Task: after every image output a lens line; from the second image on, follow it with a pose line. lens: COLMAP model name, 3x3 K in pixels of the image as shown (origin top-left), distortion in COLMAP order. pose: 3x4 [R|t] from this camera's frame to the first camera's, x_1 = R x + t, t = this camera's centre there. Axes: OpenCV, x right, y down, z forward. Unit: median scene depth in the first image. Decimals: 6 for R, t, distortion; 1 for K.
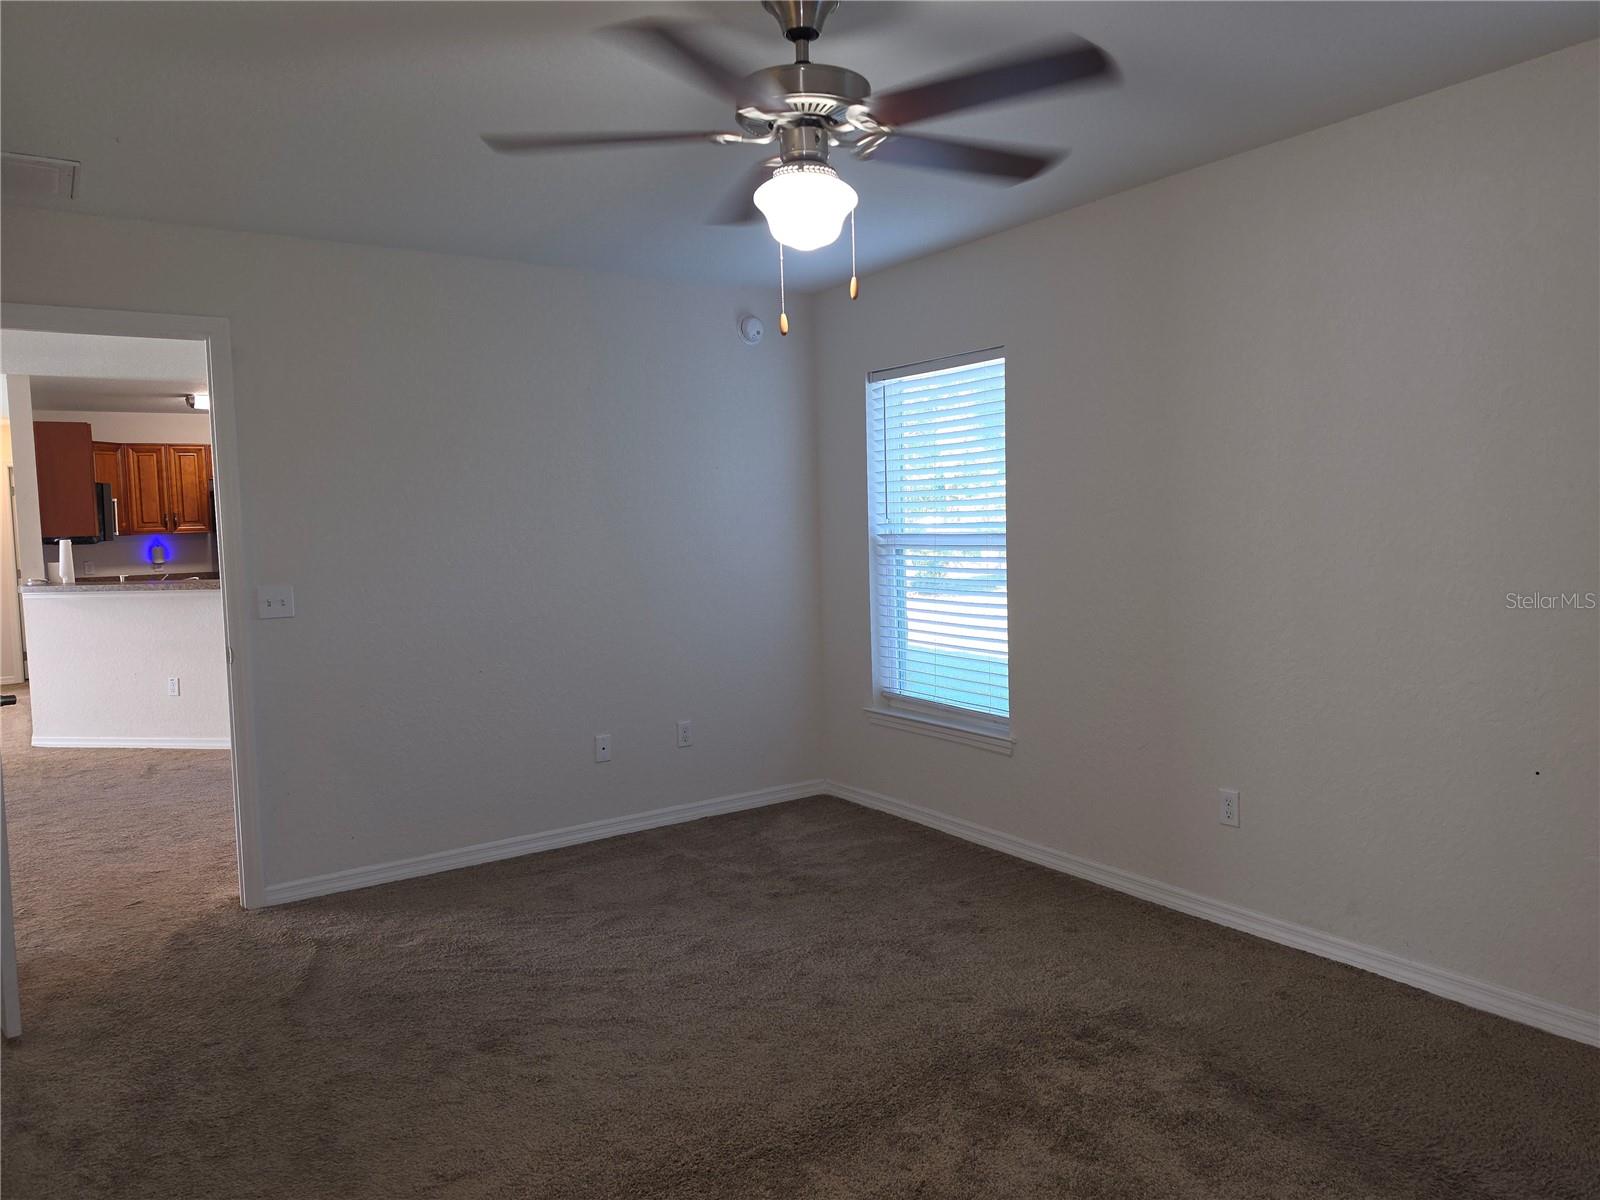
lens RADIAL K [[1107.6, 0, 800.0], [0, 1107.6, 600.0], [0, 0, 1]] dist [0.108644, -0.142302]
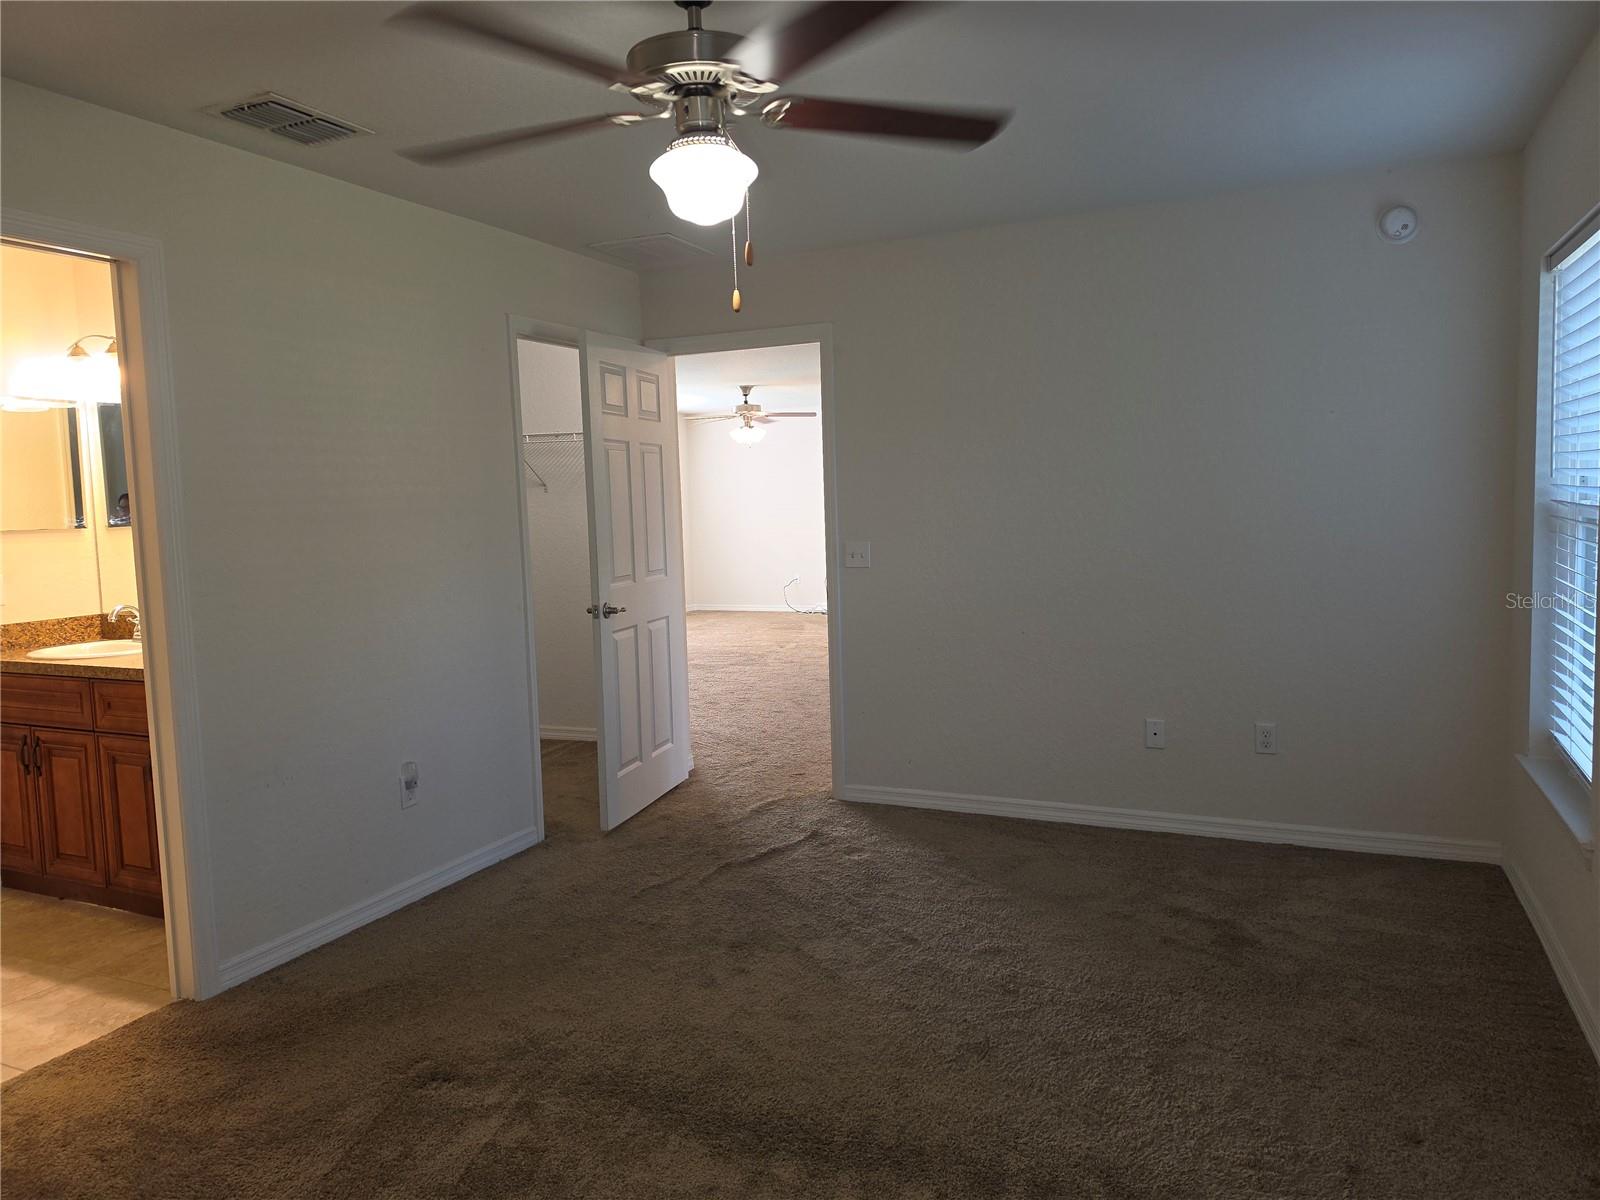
lens RADIAL K [[1107.6, 0, 800.0], [0, 1107.6, 600.0], [0, 0, 1]] dist [0.108644, -0.142302]
pose [[0.527126, 0.093744, -0.844601, 0.504703], [-0.046764, 0.995591, 0.081317, -0.042196], [0.848500, -0.003368, 0.529185, 0.317492]]
